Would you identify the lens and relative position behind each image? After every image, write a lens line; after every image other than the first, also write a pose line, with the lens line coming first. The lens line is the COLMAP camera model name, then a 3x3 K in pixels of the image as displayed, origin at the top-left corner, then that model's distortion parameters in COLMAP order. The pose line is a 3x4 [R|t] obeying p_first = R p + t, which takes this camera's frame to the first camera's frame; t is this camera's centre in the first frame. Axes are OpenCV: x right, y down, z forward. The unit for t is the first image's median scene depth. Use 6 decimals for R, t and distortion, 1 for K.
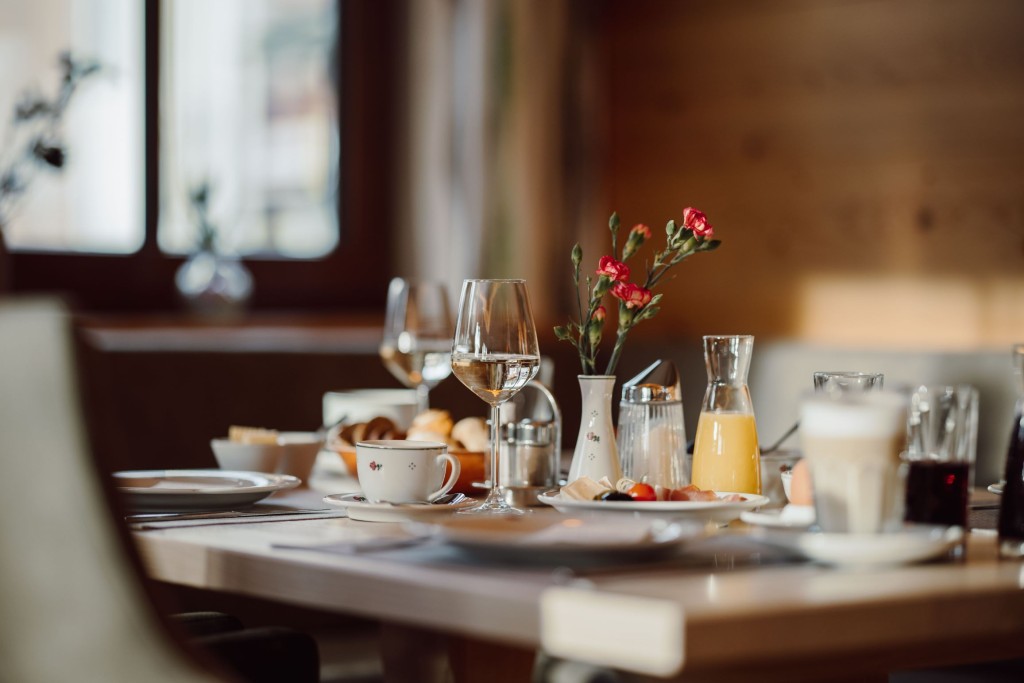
lens RADIAL K [[2107.1, 0, 514.2], [0, 2107.1, 342.6], [0, 0, 1]] dist [-0.009706, 0.000000]
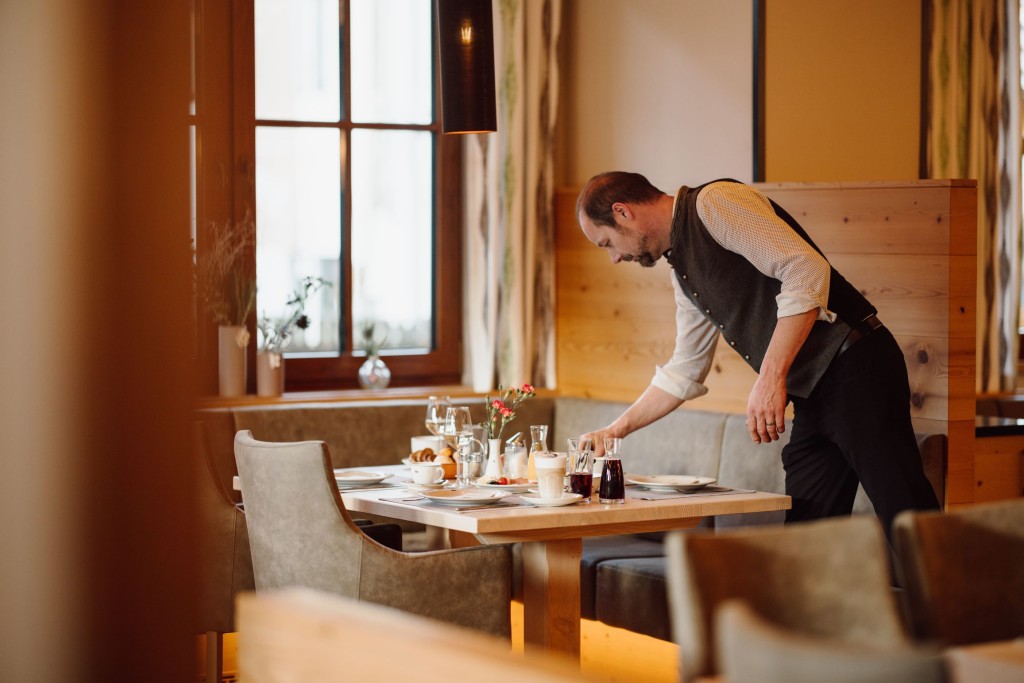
lens RADIAL K [[2107.1, 0, 510.8], [0, 2107.1, 340.4], [0, 0, 1]] dist [-0.009706, 0.000000]
pose [[0.995086, -0.002388, -0.098990, 0.351605], [0.006099, 0.999289, 0.037207, -0.230143], [0.098831, -0.037628, 0.994393, -1.896715]]
